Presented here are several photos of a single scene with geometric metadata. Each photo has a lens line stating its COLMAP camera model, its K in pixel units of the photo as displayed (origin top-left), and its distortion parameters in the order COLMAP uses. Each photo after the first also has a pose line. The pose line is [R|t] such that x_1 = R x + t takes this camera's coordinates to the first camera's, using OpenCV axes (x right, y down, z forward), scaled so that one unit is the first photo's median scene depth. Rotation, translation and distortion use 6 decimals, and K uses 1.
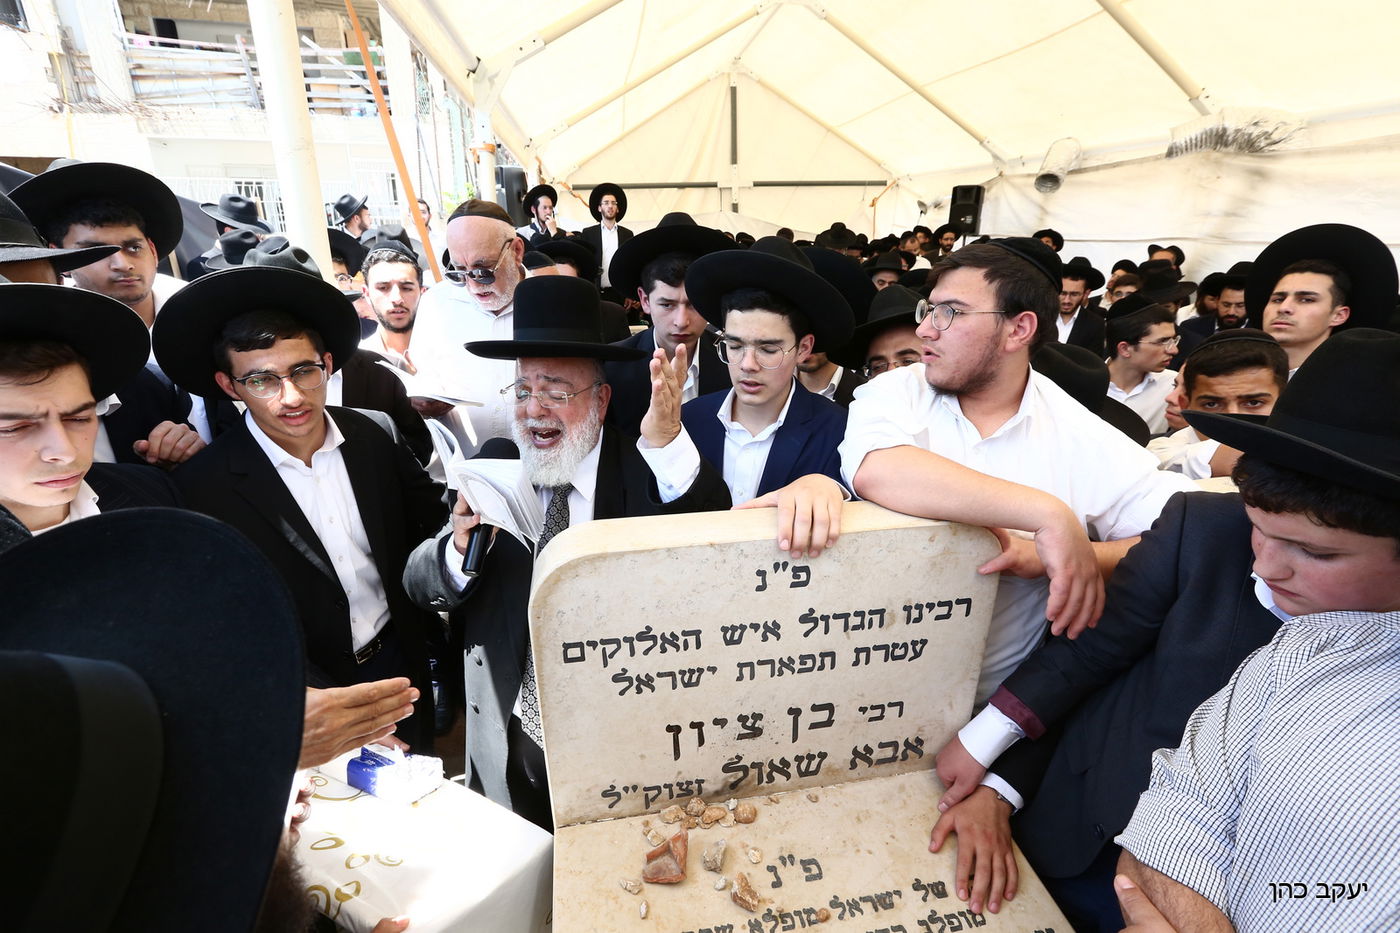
lens RADIAL K [[625.7, 0, 700.0], [0, 625.7, 466.5], [0, 0, 1]] dist [-0.046566, 0.014622]
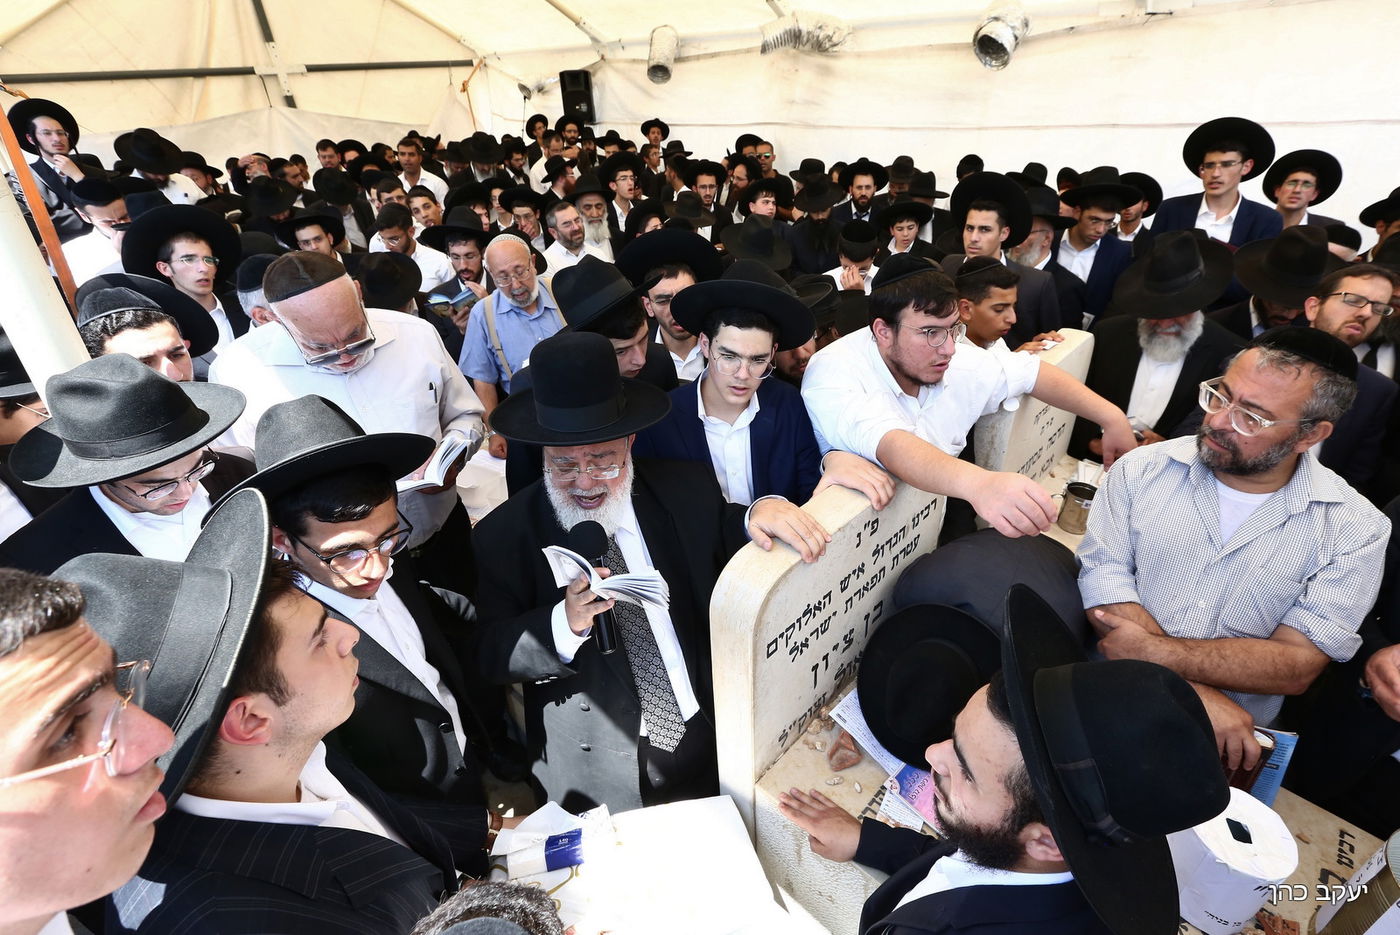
lens RADIAL K [[658.3, 0, 736.4], [0, 658.3, 459.2], [0, 0, 1]] dist [-0.041609, 0.012664]
pose [[0.795581, -0.313921, 0.518175, -0.752735], [0.237685, 0.948446, 0.209659, -0.329593], [-0.557277, -0.043638, 0.829179, -0.049664]]
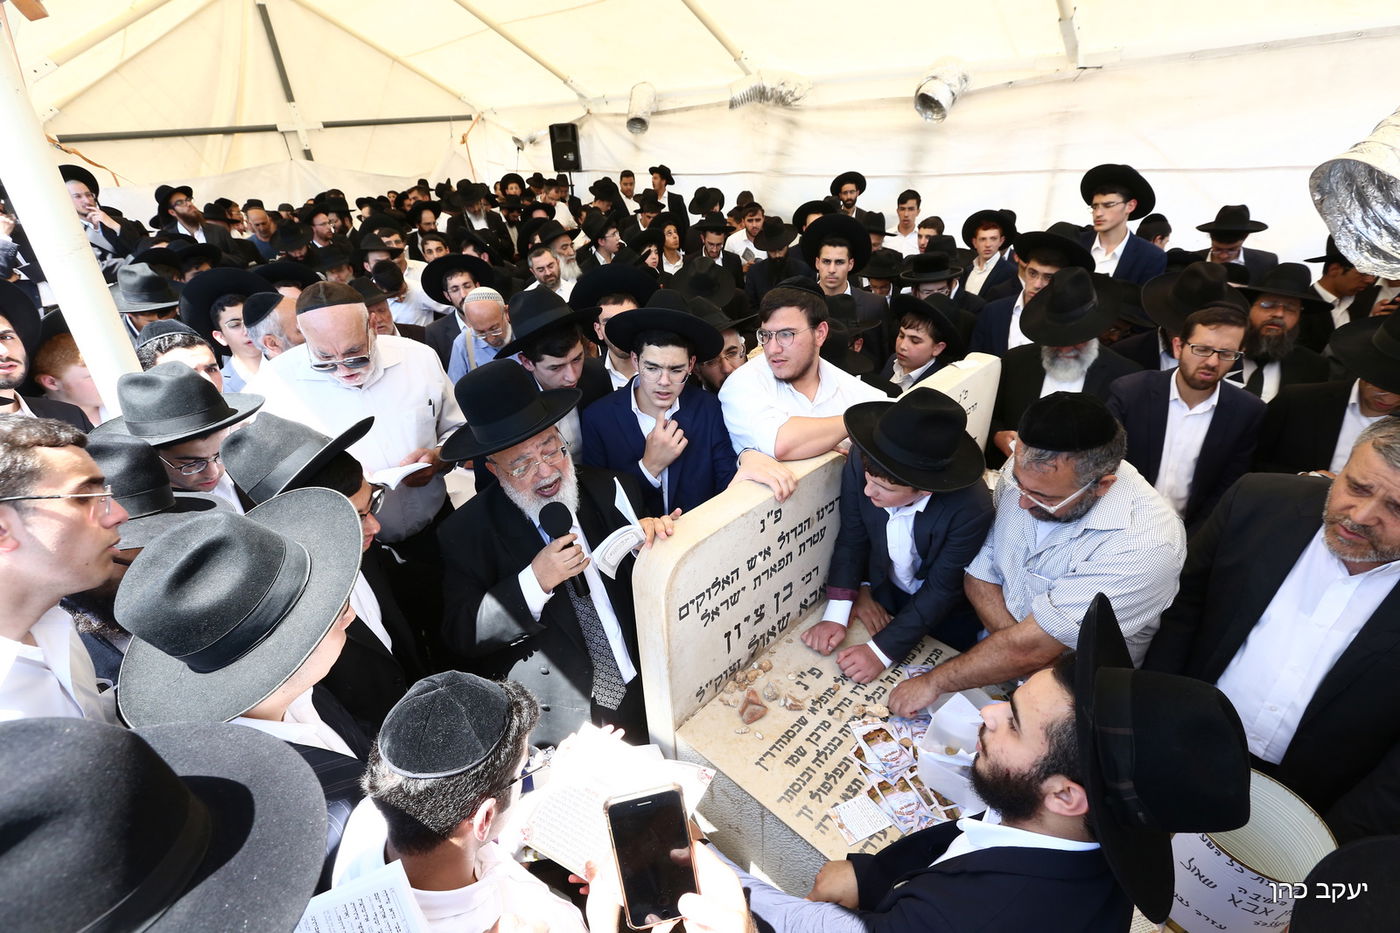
lens RADIAL K [[625.7, 0, 700.0], [0, 625.7, 466.5], [0, 0, 1]] dist [-0.046566, 0.014622]
pose [[0.811415, -0.297342, 0.503183, -0.757106], [0.239698, 0.954484, 0.177498, -0.277357], [-0.533057, -0.023413, 0.845755, -0.286335]]
